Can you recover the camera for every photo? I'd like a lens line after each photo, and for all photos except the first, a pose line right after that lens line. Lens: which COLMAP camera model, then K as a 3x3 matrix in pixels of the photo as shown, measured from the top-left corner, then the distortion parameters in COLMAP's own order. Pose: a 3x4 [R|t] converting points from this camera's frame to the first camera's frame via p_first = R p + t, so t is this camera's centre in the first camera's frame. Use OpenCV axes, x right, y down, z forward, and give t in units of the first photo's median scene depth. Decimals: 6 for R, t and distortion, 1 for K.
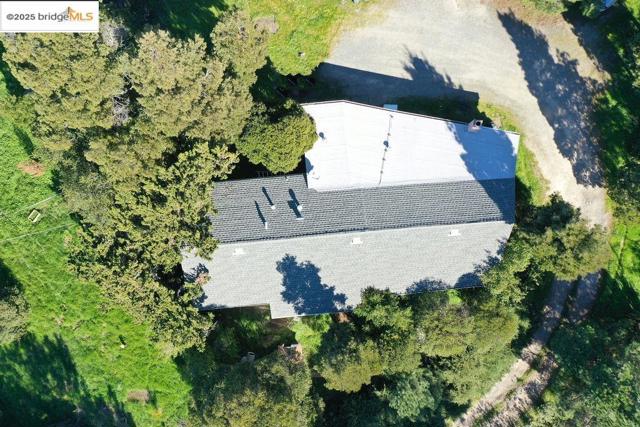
lens RADIAL K [[504.9, 0, 320.0], [0, 504.9, 213.5], [0, 0, 1]] dist [0.009838, 0.000095]
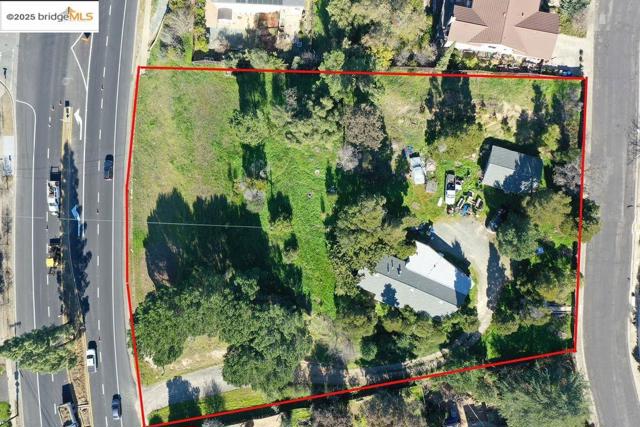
lens RADIAL K [[504.9, 0, 320.0], [0, 504.9, 213.5], [0, 0, 1]] dist [0.009838, 0.000095]
pose [[0.884736, 0.465889, -0.013738, -0.584363], [-0.465648, 0.884796, 0.017544, -0.148831], [0.020329, -0.009124, 0.999752, -2.054256]]
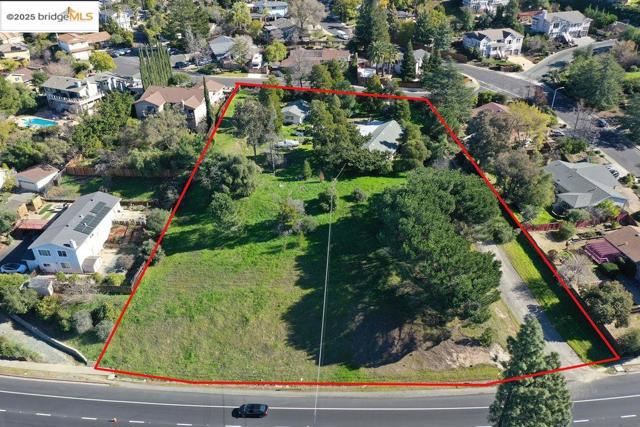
lens RADIAL K [[504.9, 0, 320.0], [0, 504.9, 213.5], [0, 0, 1]] dist [0.009838, 0.000095]
pose [[0.490117, -0.441949, 0.751310, -3.238593], [0.871172, 0.277098, -0.405309, 1.322430], [-0.029060, 0.853169, 0.520824, -0.528514]]
